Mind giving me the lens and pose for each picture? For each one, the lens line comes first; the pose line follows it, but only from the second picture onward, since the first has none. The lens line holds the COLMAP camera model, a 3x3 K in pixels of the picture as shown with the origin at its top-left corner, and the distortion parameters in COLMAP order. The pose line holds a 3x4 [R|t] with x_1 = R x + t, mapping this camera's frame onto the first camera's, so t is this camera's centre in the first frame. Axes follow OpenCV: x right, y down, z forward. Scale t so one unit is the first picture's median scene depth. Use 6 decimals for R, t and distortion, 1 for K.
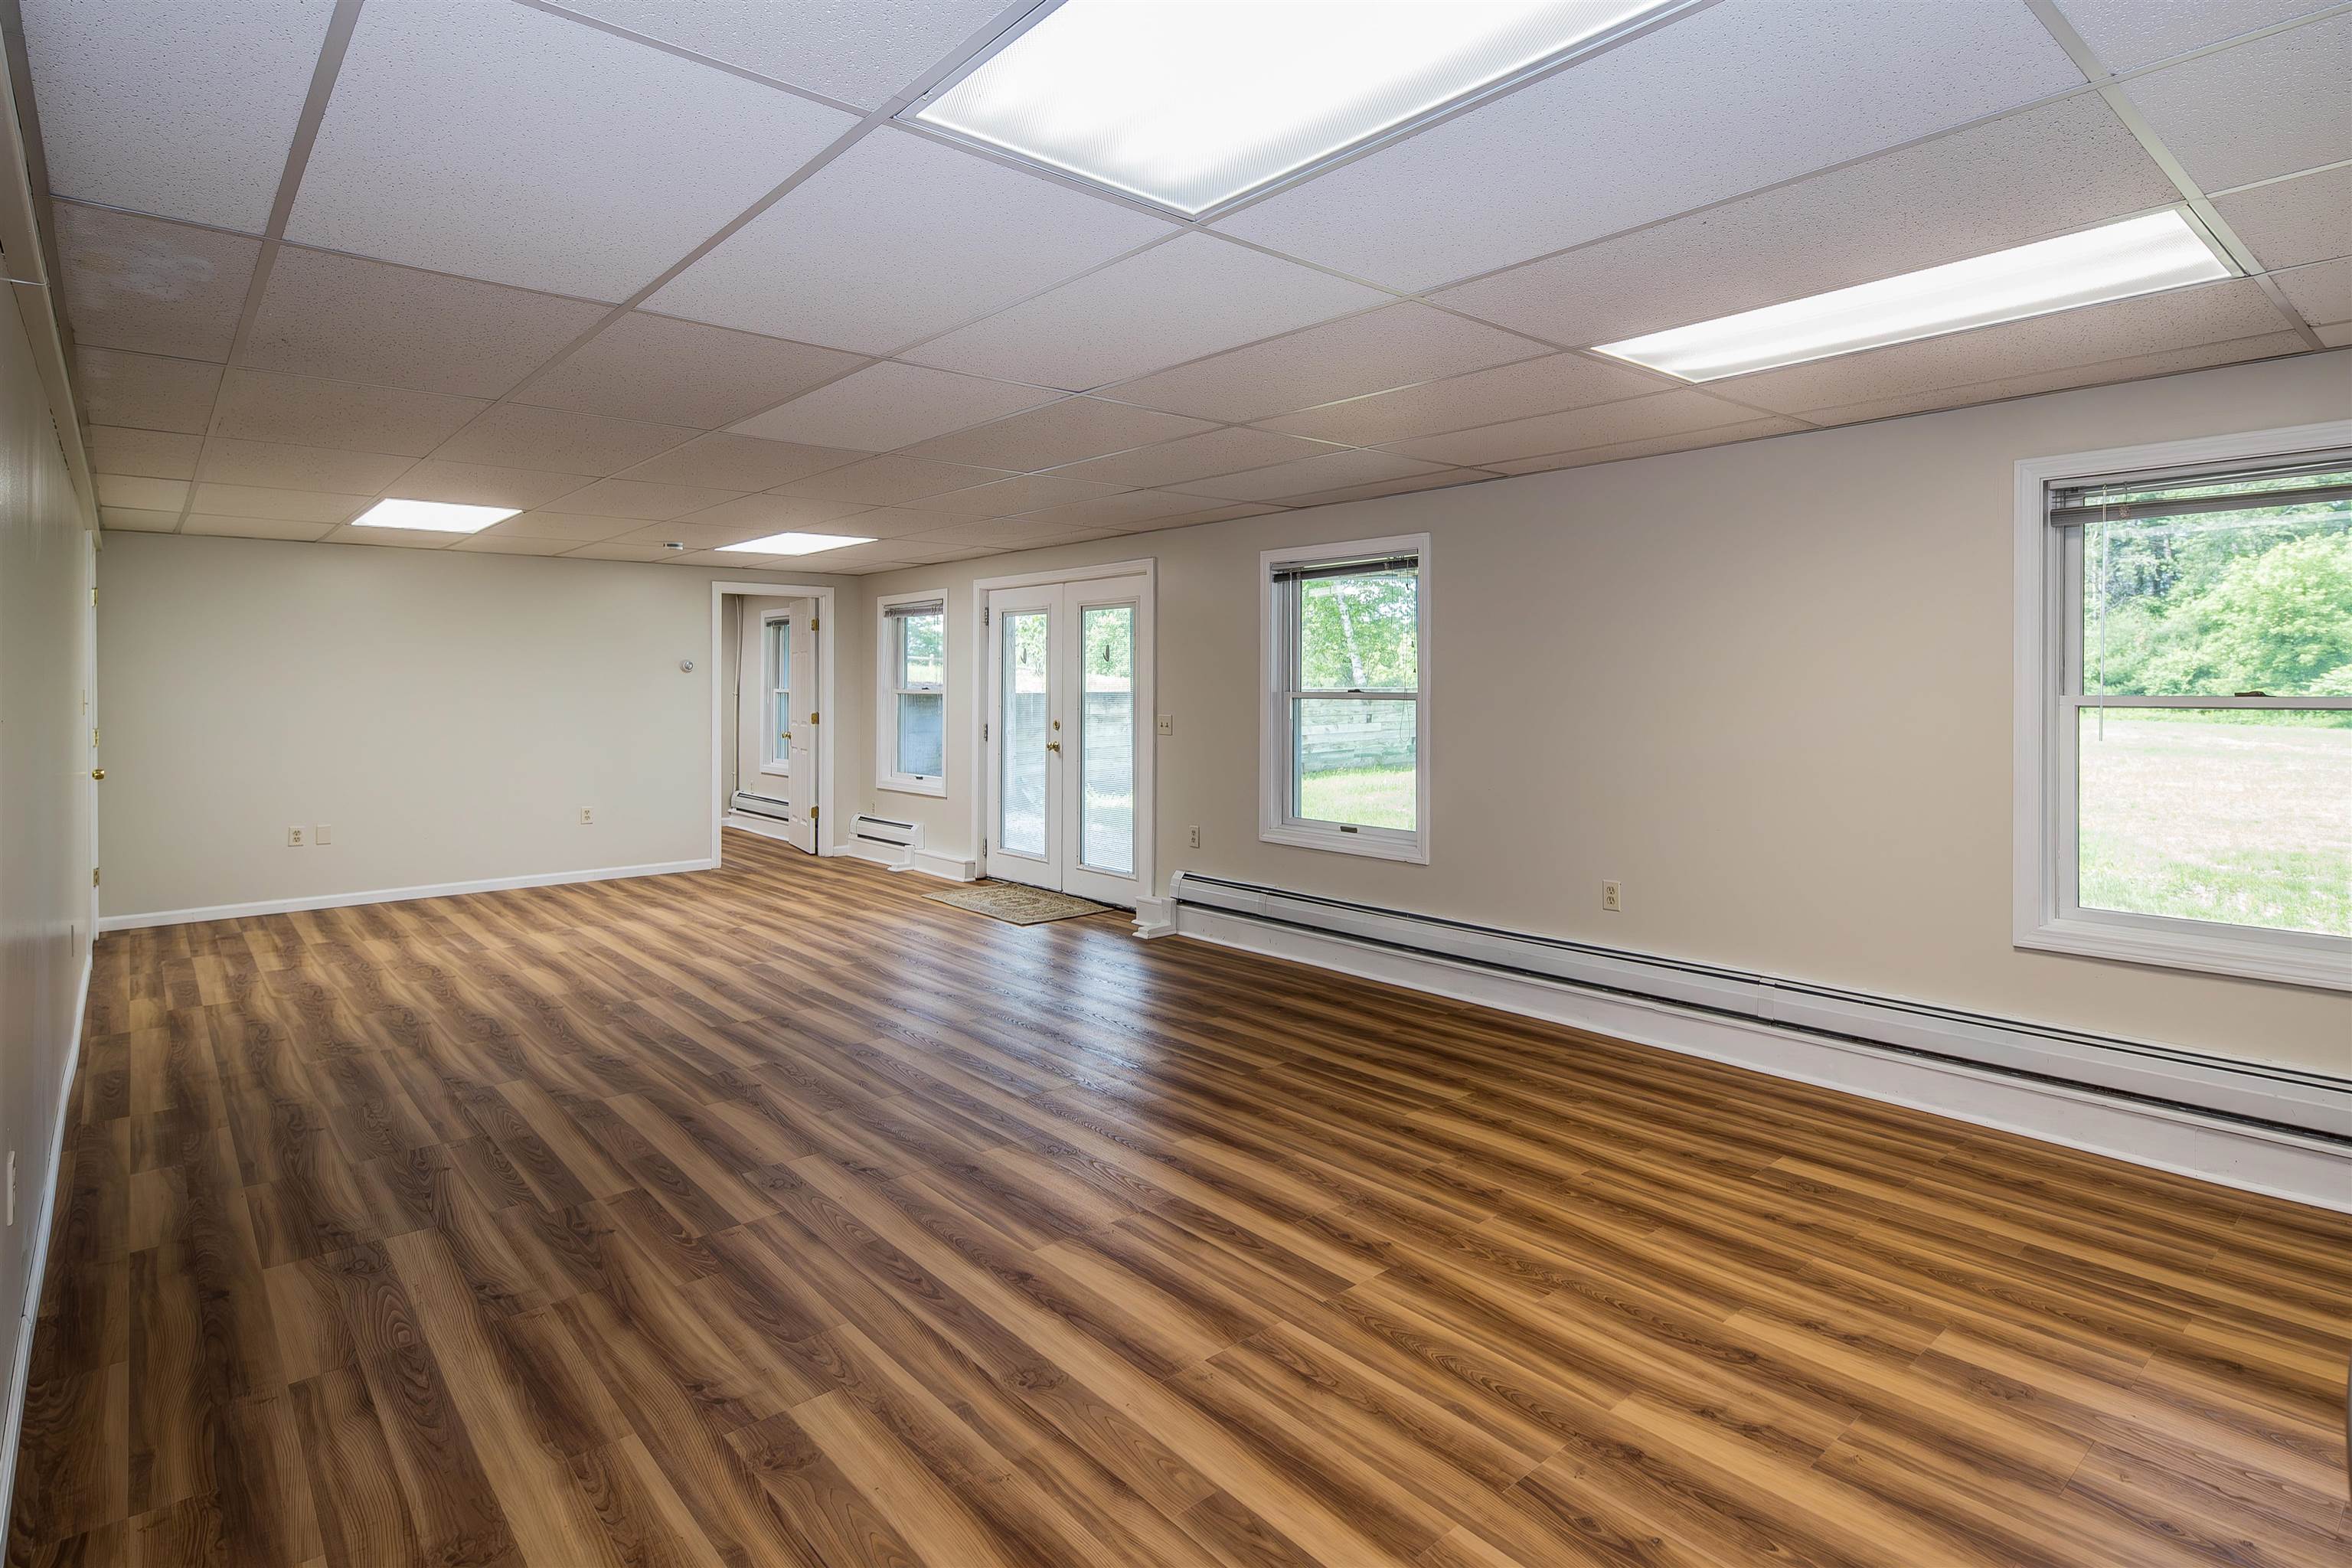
lens RADIAL K [[1168.2, 0, 1153.7], [0, 1168.2, 788.0], [0, 0, 1]] dist [0.000067, 0.000522]
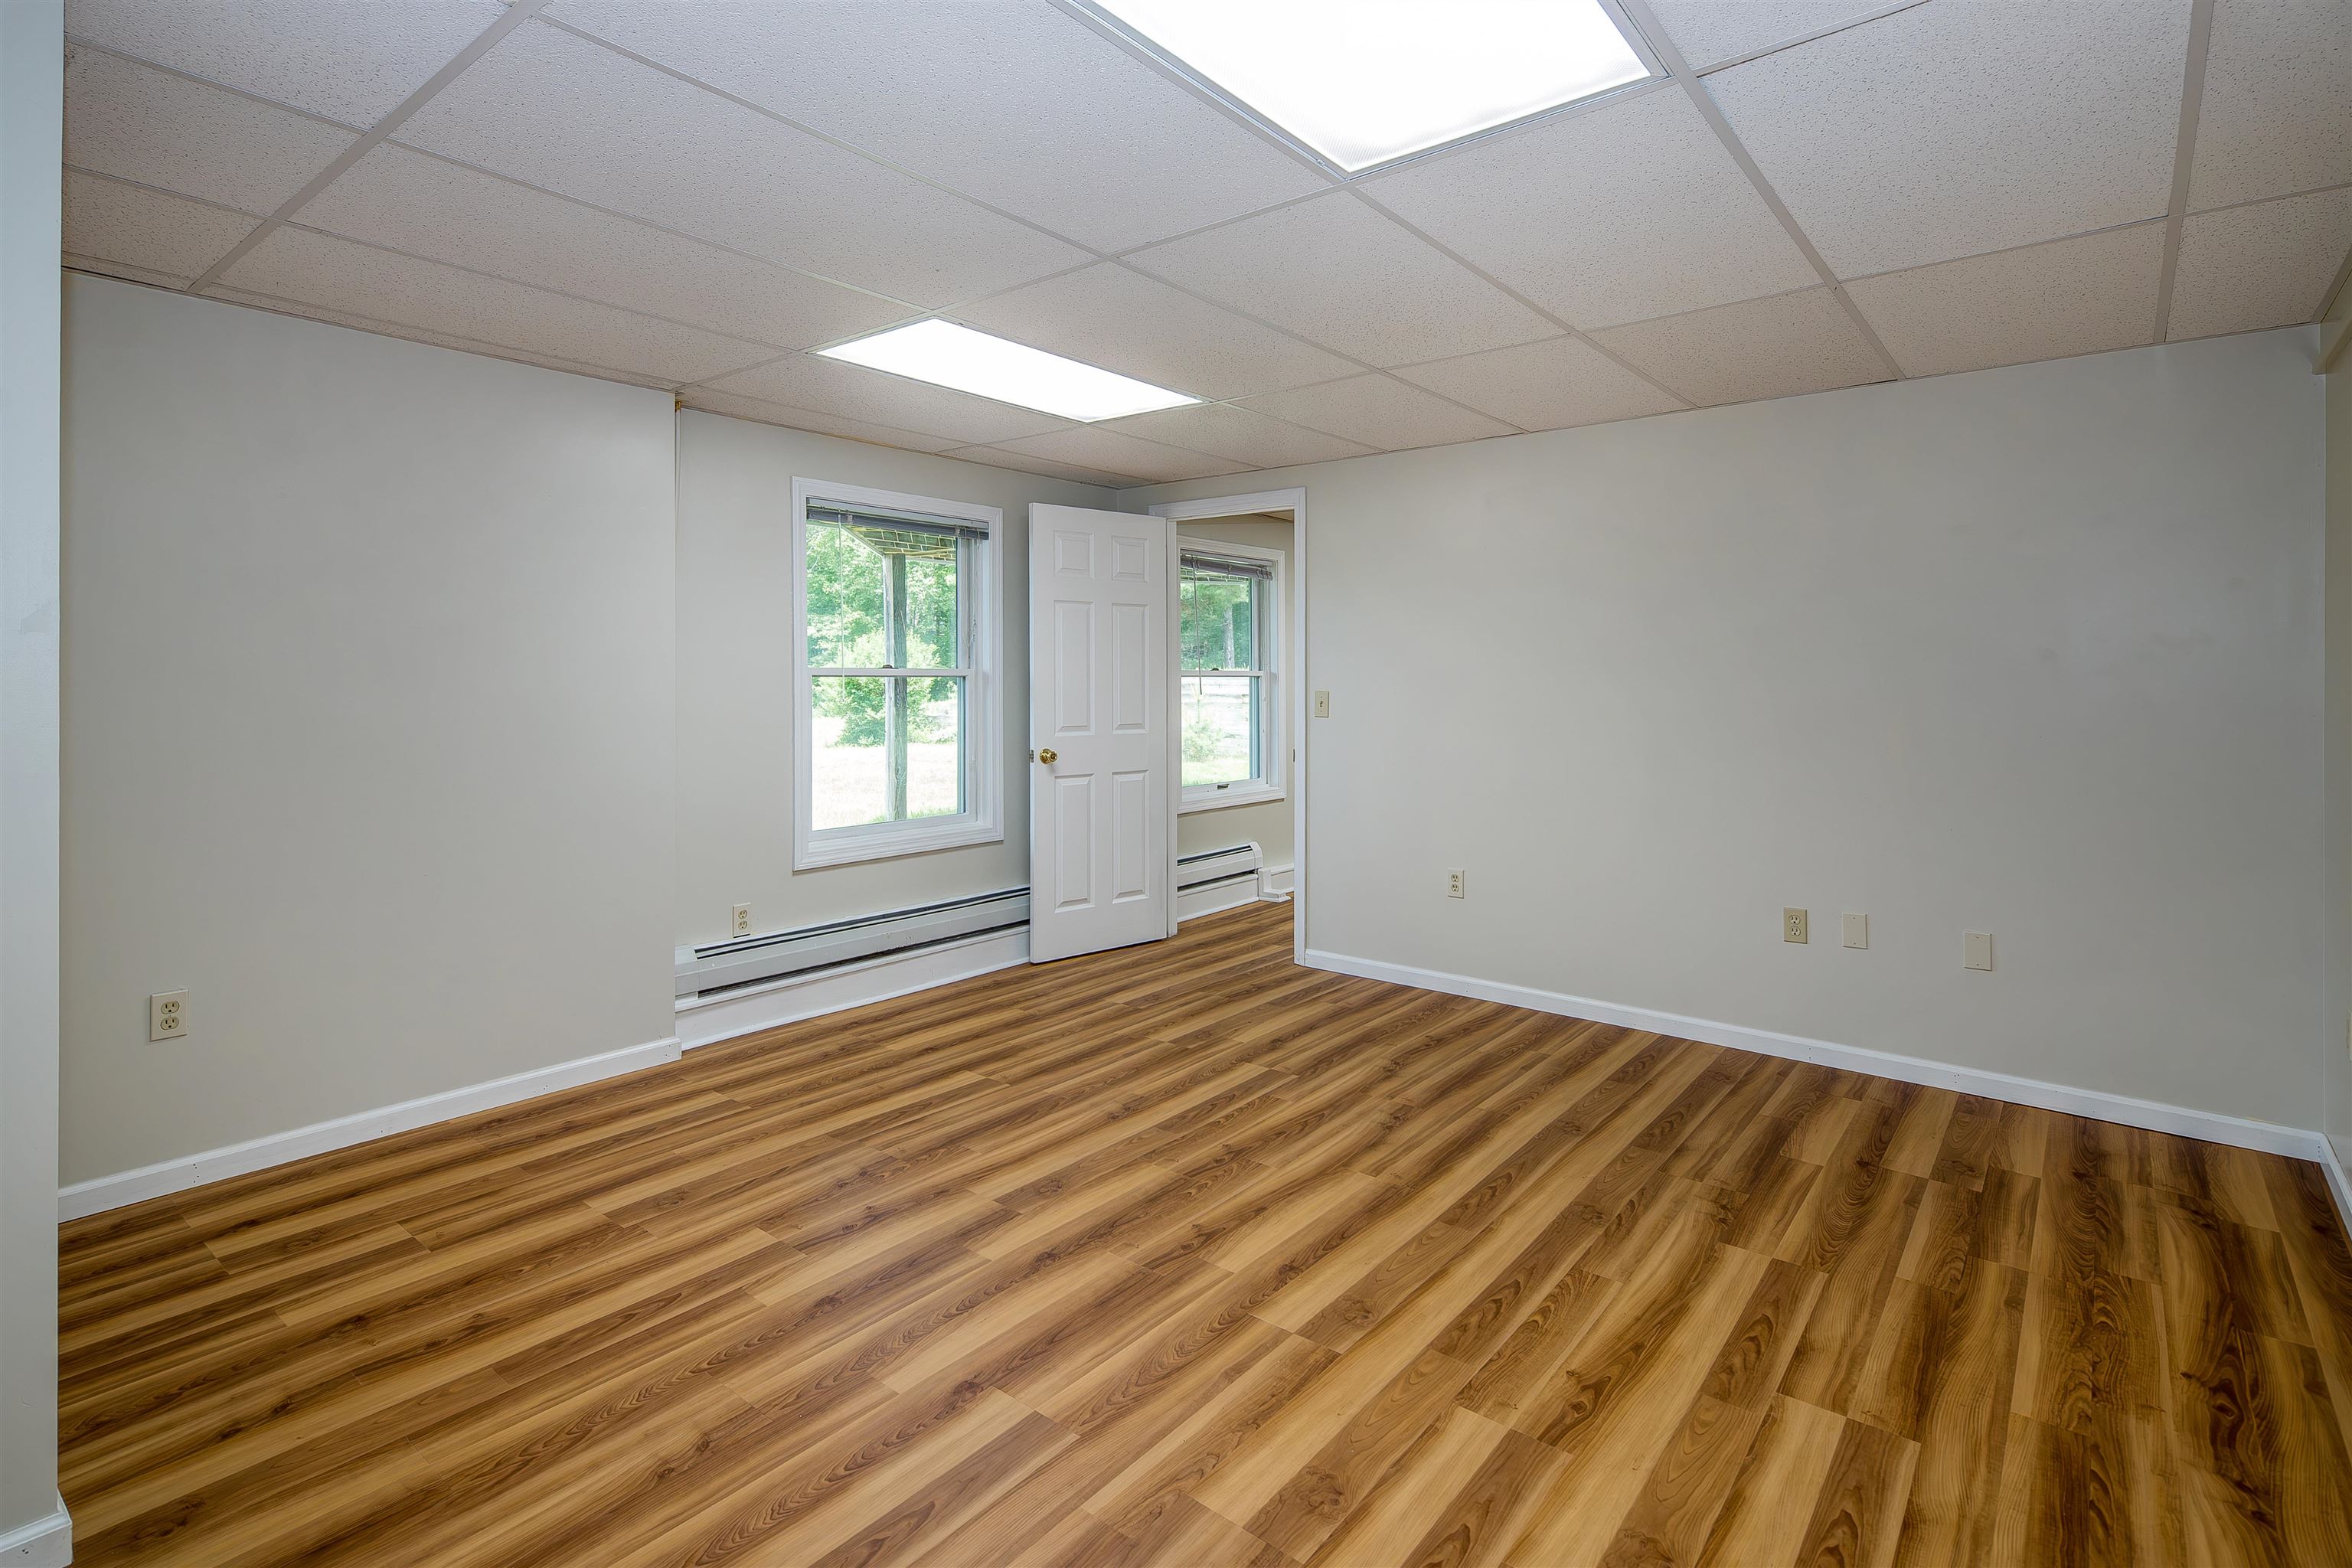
lens RADIAL K [[1168.2, 0, 1153.7], [0, 1168.2, 788.0], [0, 0, 1]] dist [0.000067, 0.000522]
pose [[-0.178516, -0.097935, 0.979051, -1.151690], [0.086587, 0.989610, 0.114779, -0.147752], [-0.980120, 0.105263, -0.168182, 1.699272]]
